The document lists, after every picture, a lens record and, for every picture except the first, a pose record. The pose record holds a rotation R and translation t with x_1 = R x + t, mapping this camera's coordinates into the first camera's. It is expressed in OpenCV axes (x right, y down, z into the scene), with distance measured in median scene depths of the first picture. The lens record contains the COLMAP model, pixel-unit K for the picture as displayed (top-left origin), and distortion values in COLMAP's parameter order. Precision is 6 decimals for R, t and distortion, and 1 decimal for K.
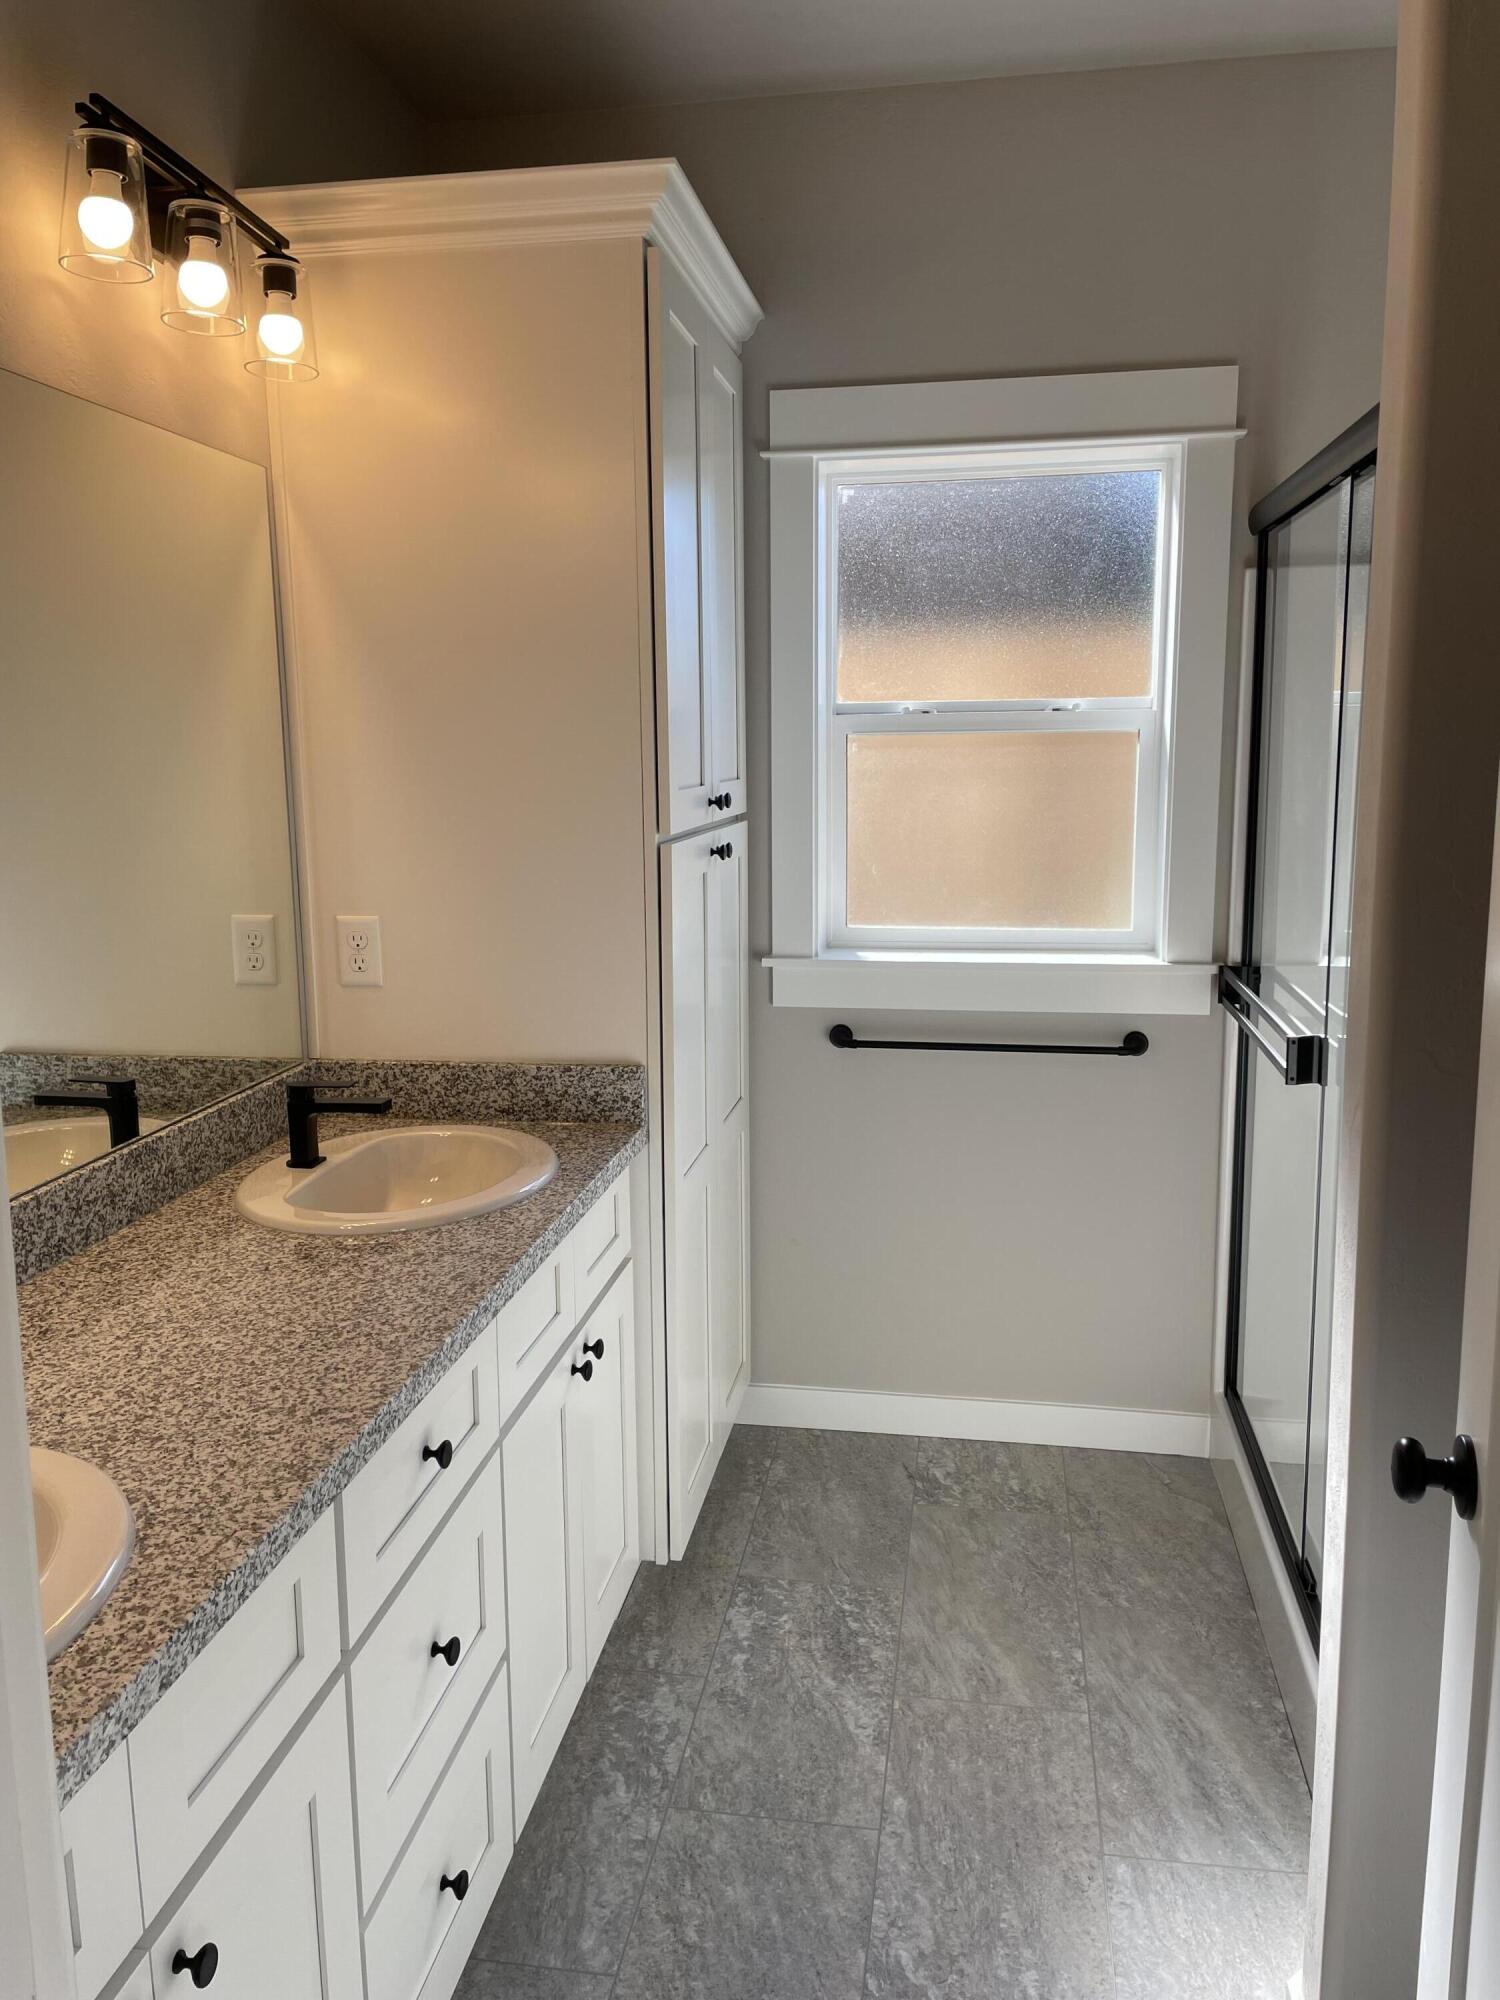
lens RADIAL K [[1505.9, 0, 745.3], [0, 1505.9, 971.1], [0, 0, 1]] dist [0.098962, -0.124169]
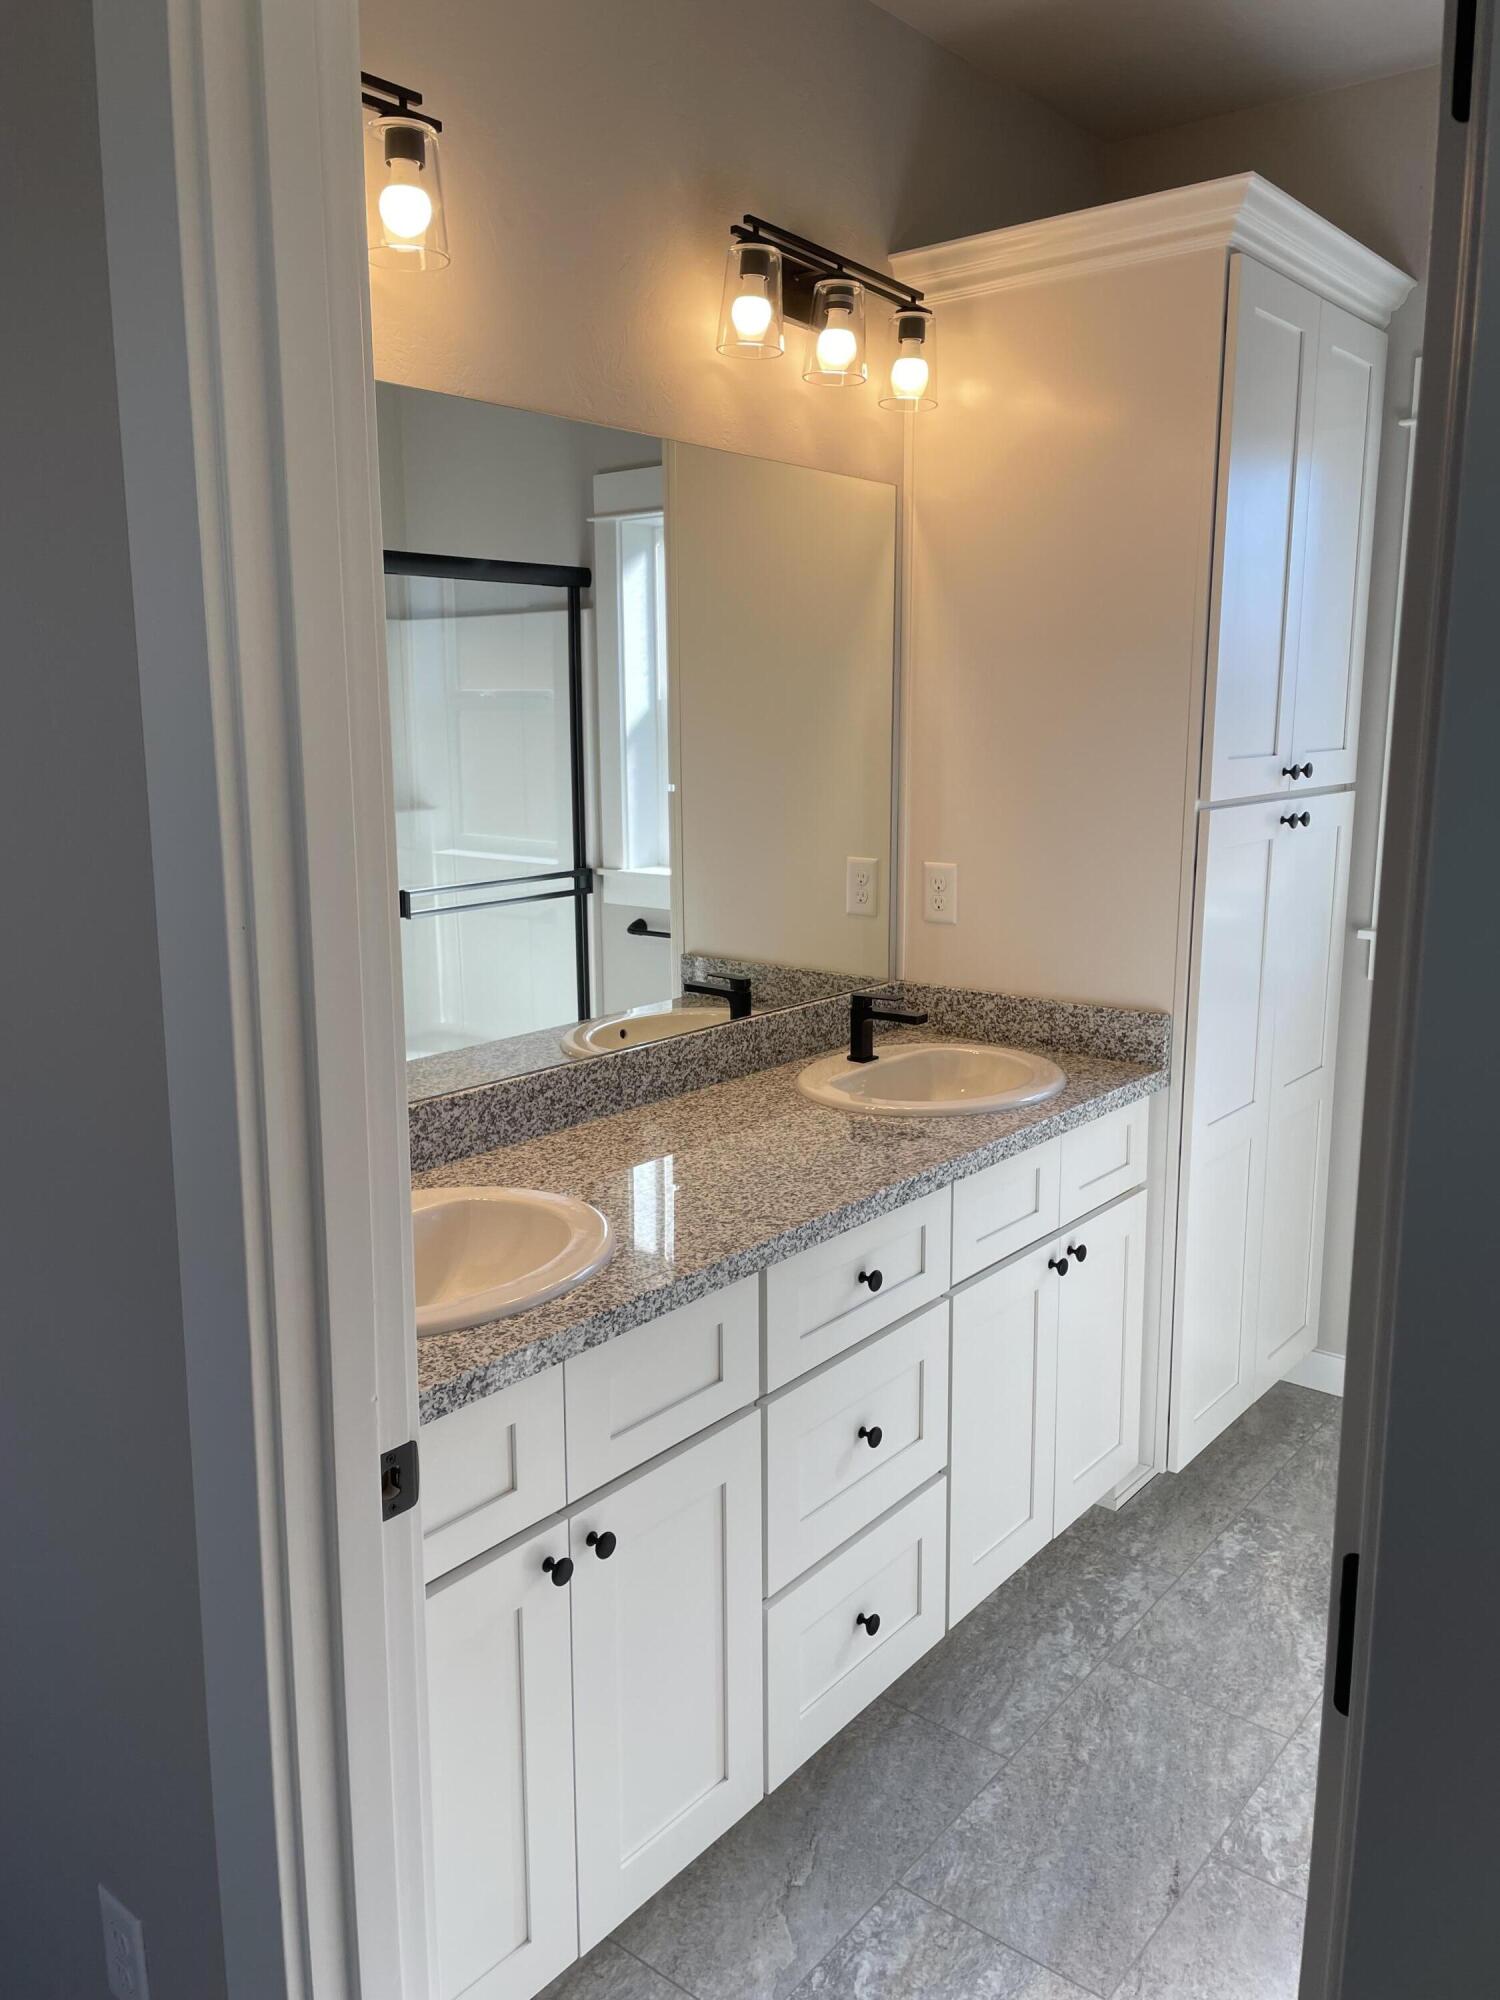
lens RADIAL K [[1503.7, 0, 752.8], [0, 1503.7, 975.7], [0, 0, 1]] dist [0.113107, -0.149245]
pose [[0.870209, 0.092568, -0.483908, 0.219529], [-0.080050, 0.995705, 0.046518, 0.009194], [0.486136, -0.001744, 0.873882, -0.111814]]
